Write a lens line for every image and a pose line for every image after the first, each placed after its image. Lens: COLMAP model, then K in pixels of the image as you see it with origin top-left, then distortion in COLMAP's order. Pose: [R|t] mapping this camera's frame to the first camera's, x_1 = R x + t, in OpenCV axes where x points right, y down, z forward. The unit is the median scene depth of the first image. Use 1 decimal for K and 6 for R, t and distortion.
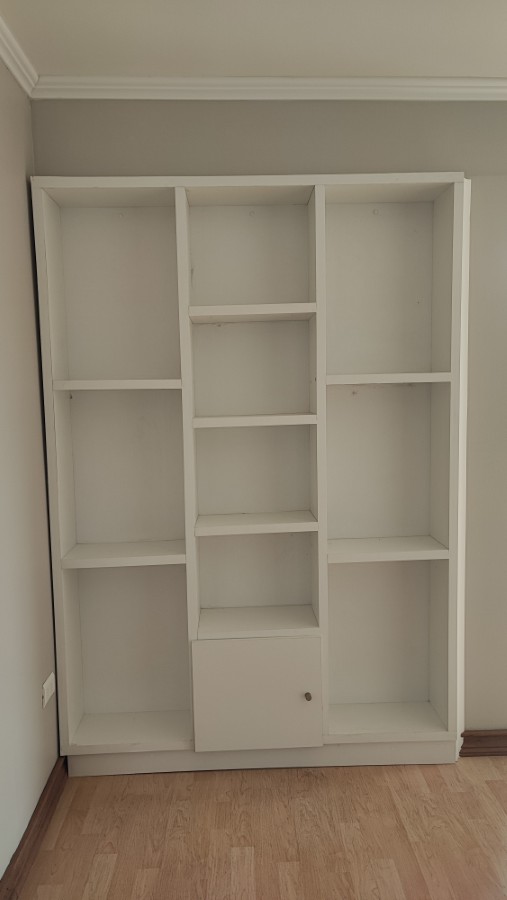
lens RADIAL K [[654.7, 0, 253.5], [0, 654.7, 450.0], [0, 0, 1]] dist [0.033953, -0.004655]
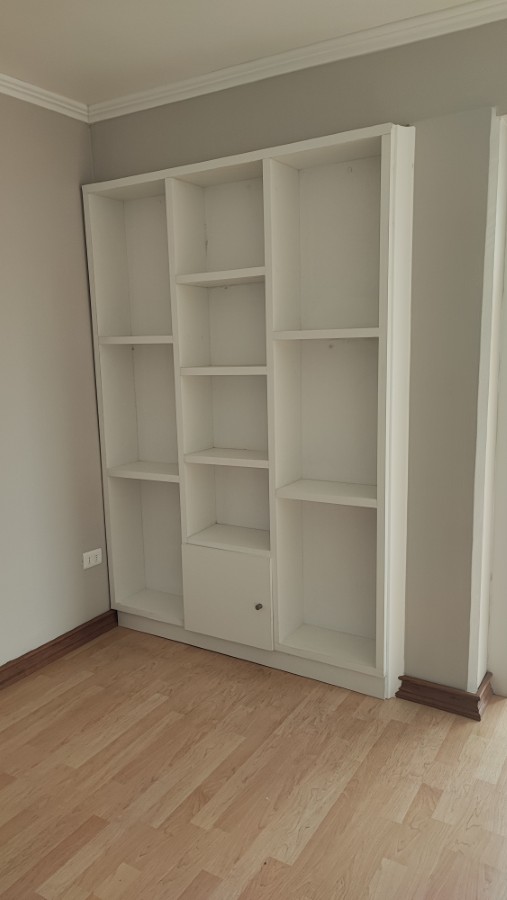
lens RADIAL K [[654.7, 0, 253.5], [0, 654.7, 450.0], [0, 0, 1]] dist [0.033953, -0.004655]
pose [[0.835134, 0.089955, -0.542641, 0.698511], [-0.041739, 0.994056, 0.100552, -0.023220], [0.548461, -0.061325, 0.833925, 0.029273]]
